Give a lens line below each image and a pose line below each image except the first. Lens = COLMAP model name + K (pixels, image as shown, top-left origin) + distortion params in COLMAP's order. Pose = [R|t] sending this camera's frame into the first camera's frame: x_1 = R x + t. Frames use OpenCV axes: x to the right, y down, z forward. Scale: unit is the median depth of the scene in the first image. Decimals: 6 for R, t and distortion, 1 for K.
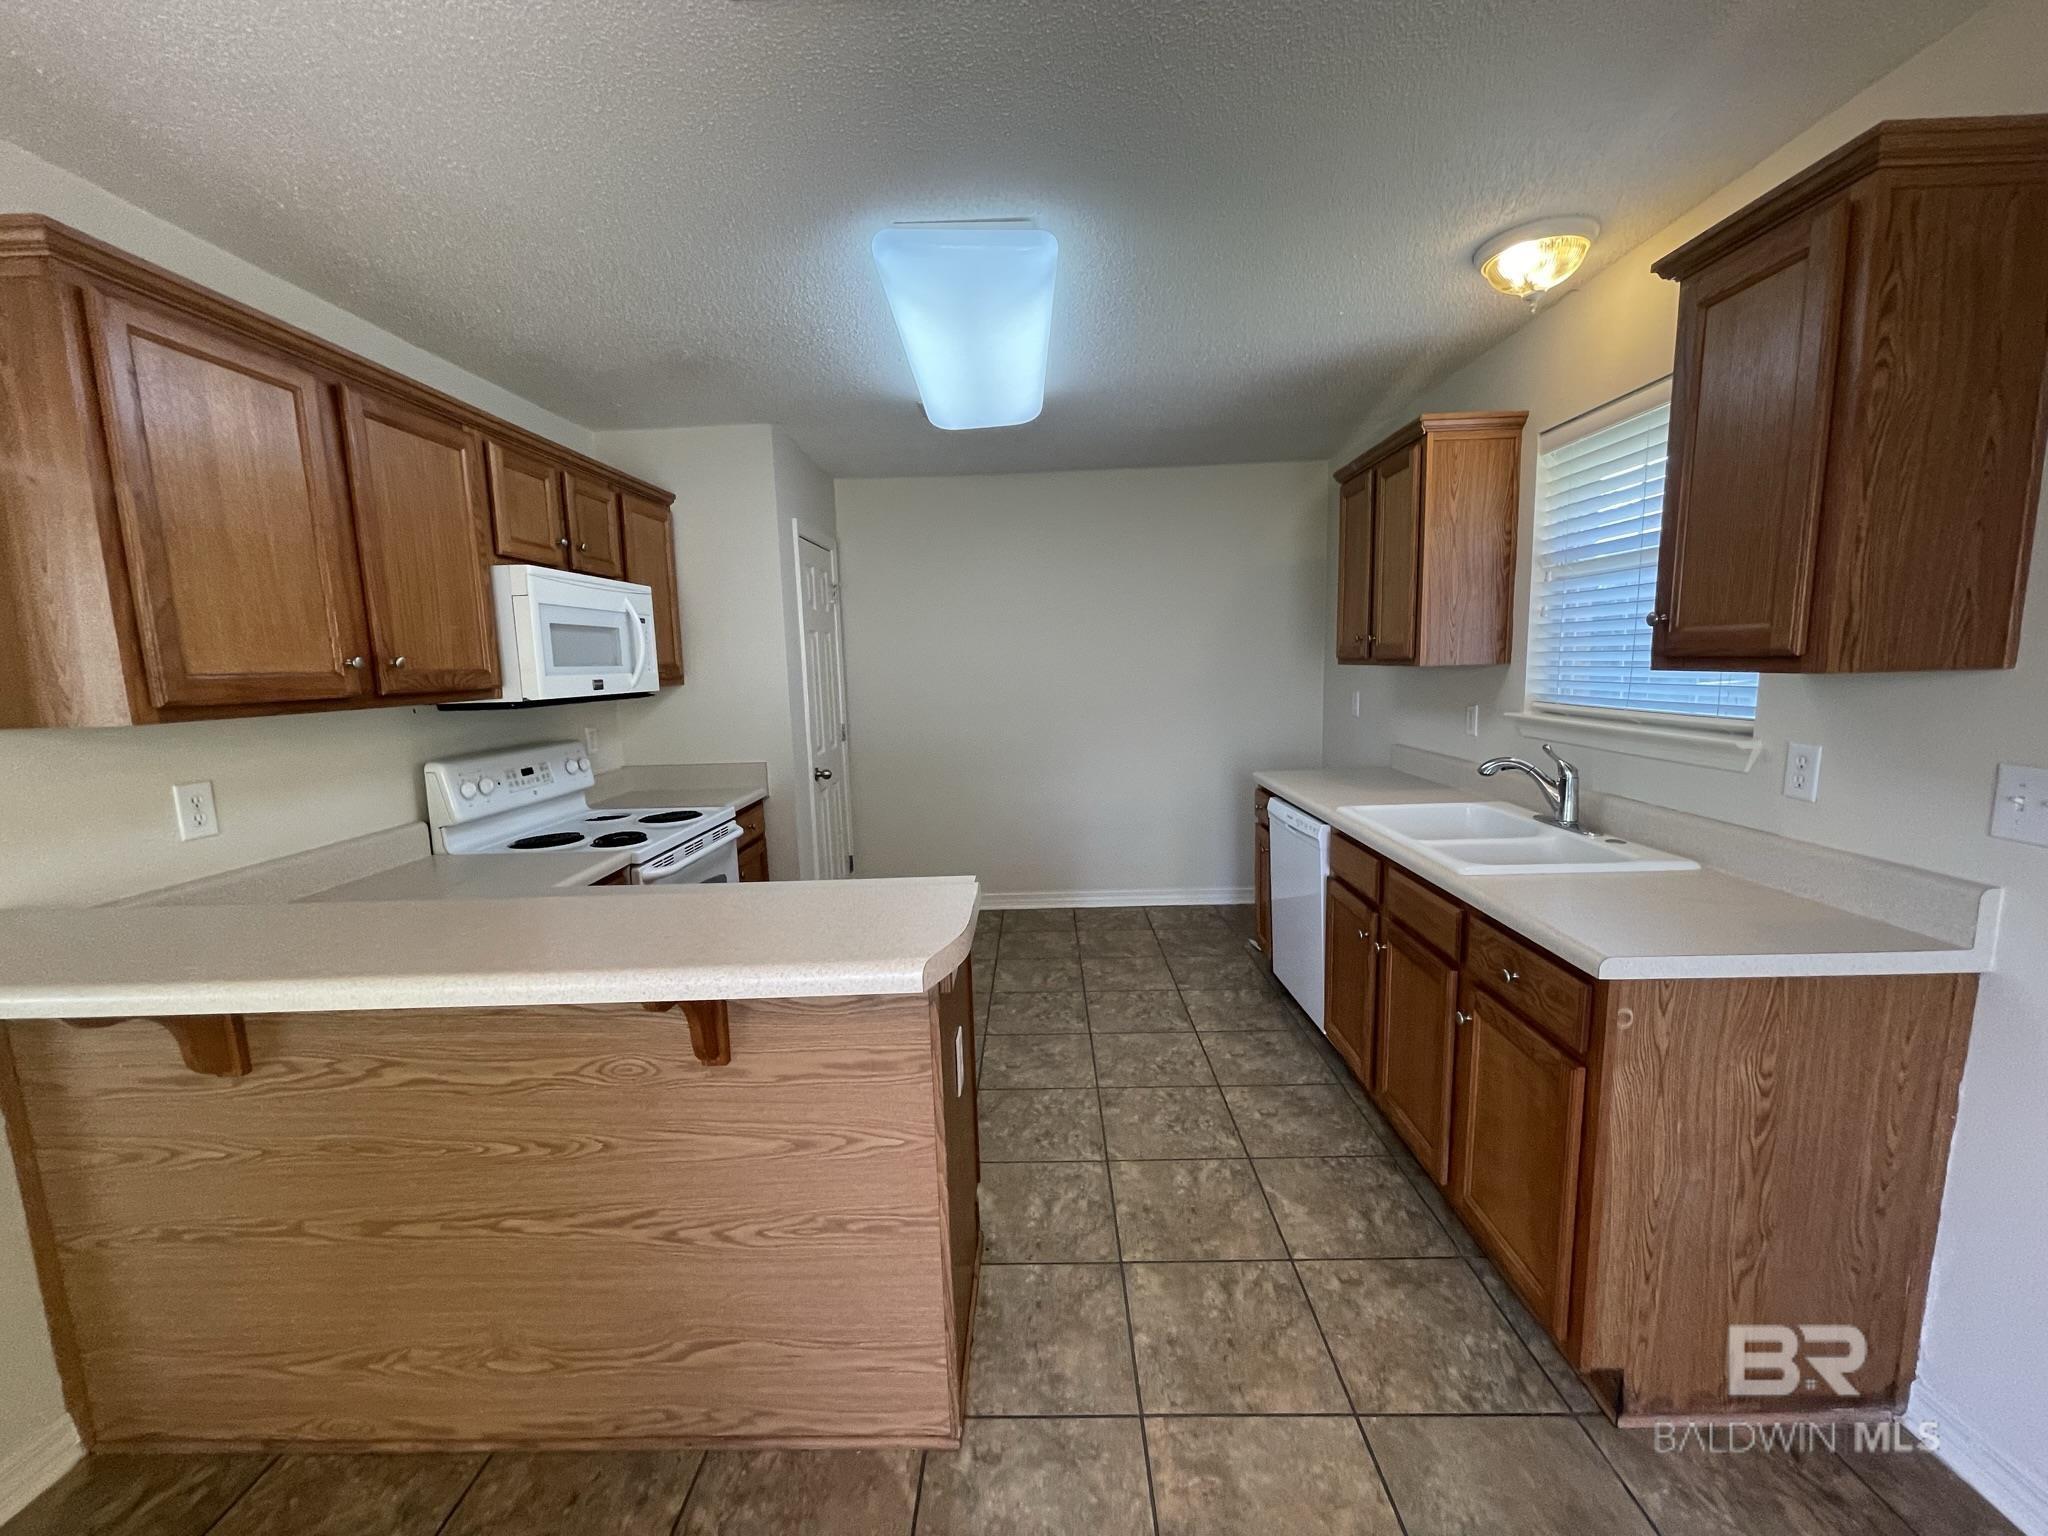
lens RADIAL K [[824.5, 0, 1021.6], [0, 824.5, 772.3], [0, 0, 1]] dist [-0.000752, 0.001019]
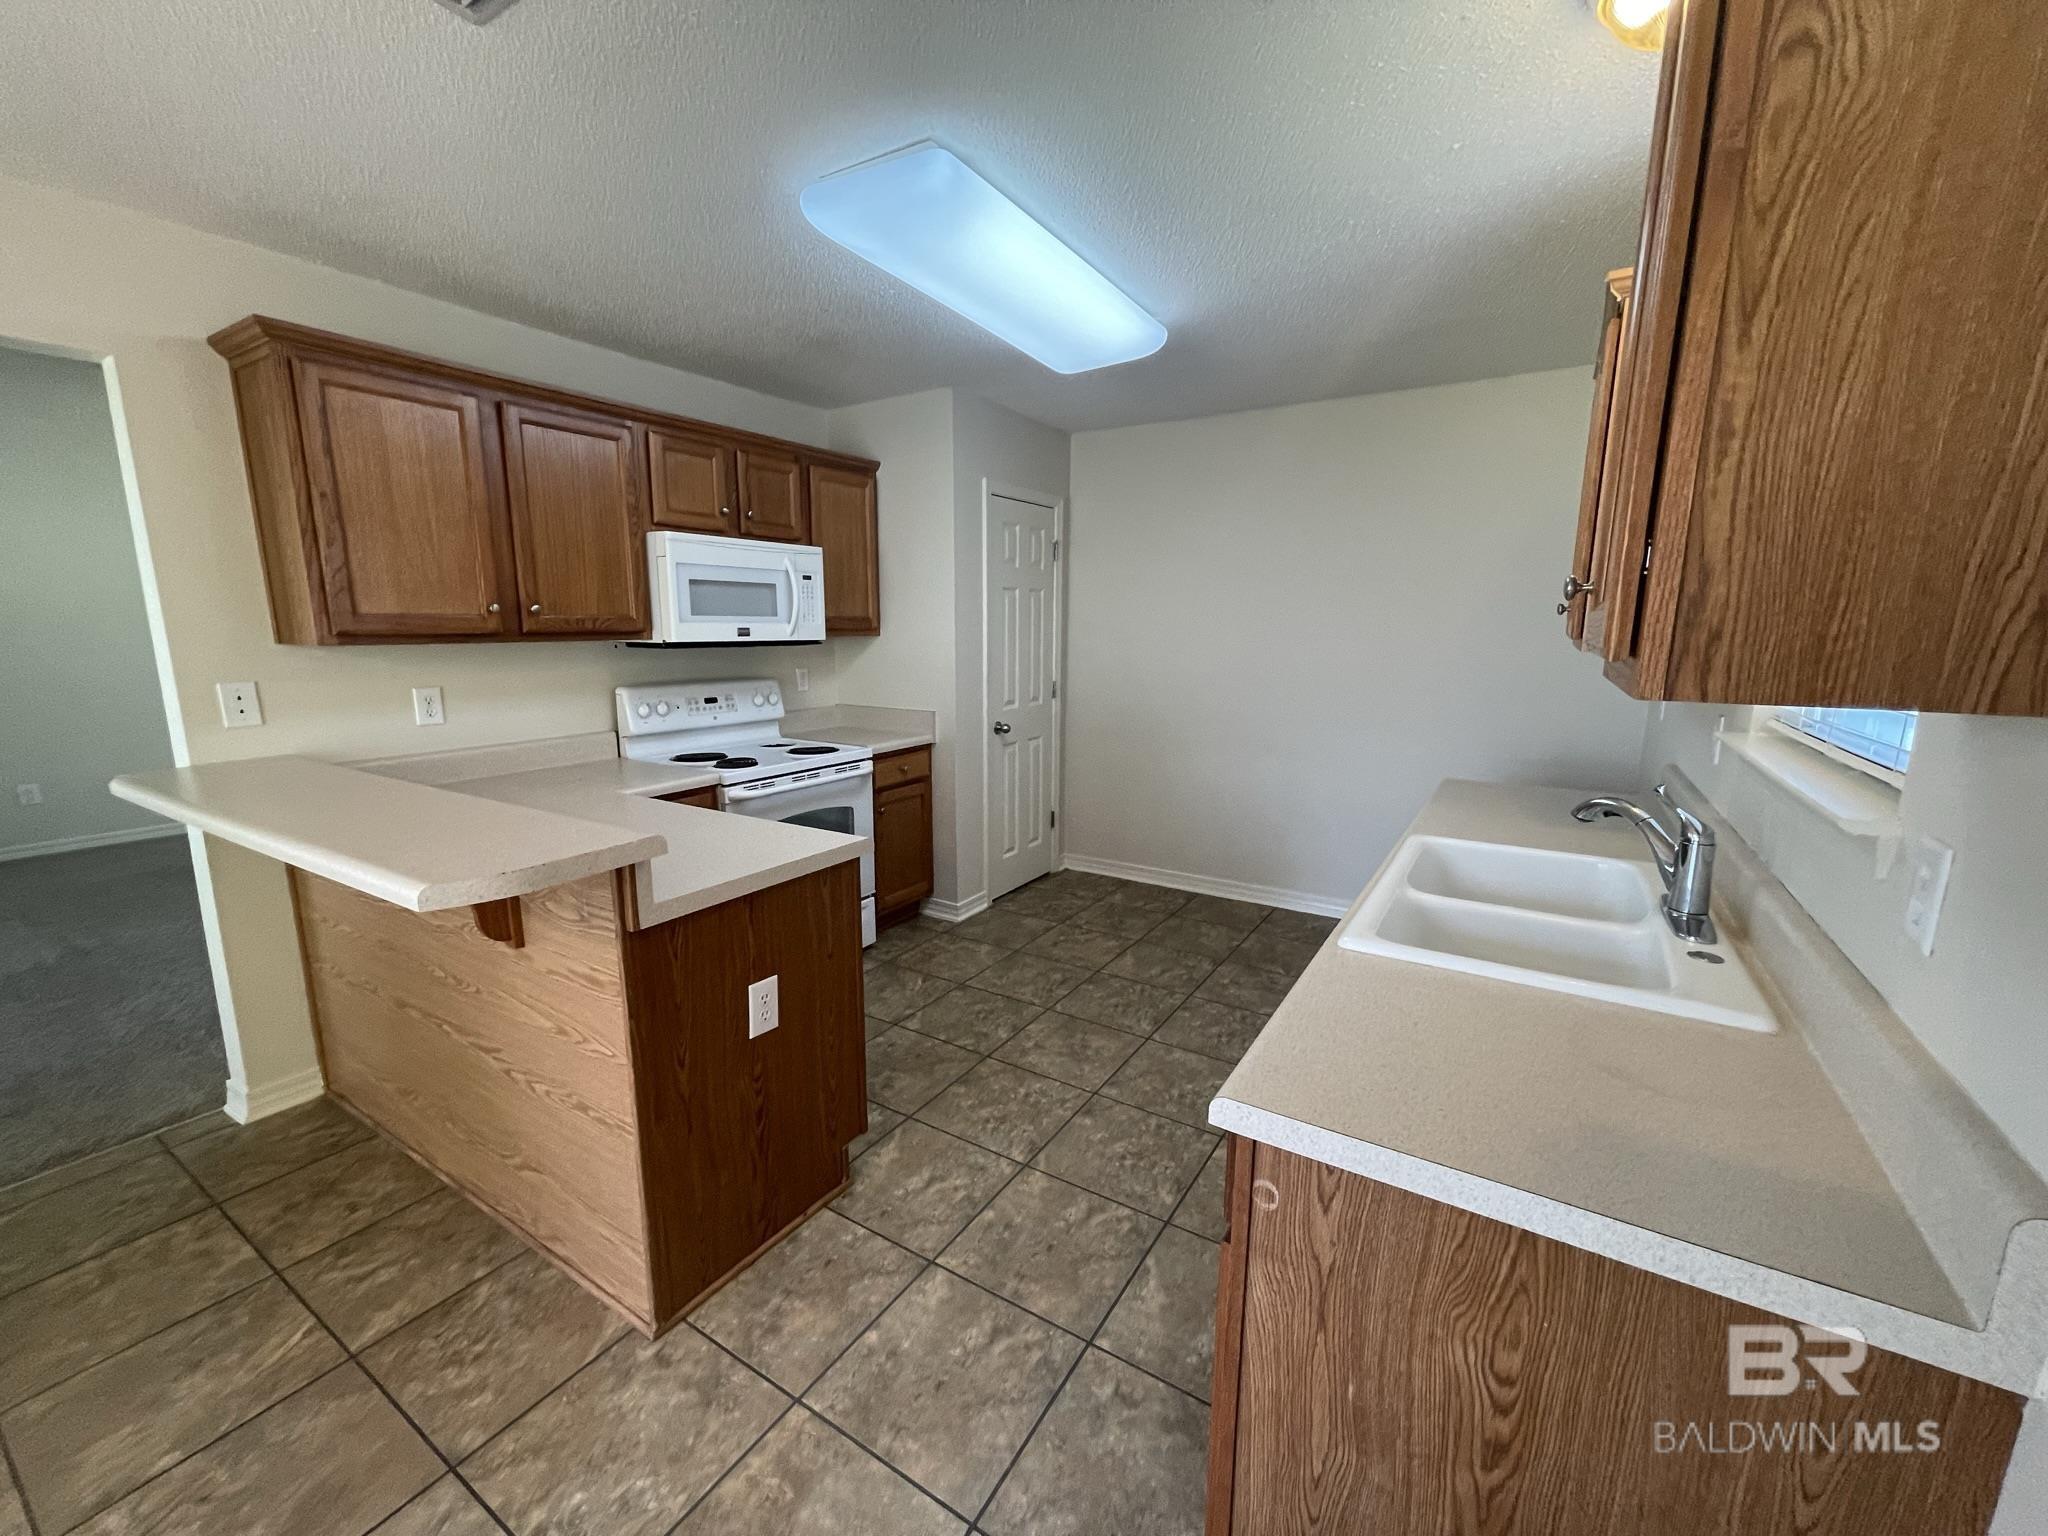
lens RADIAL K [[824.5, 0, 1023.3], [0, 824.5, 772.4], [0, 0, 1]] dist [-0.000752, 0.001019]
pose [[0.856497, 0.124792, -0.500839, 0.664374], [-0.098917, 0.992032, 0.078021, -0.055996], [0.506585, -0.017283, 0.862017, 0.259247]]
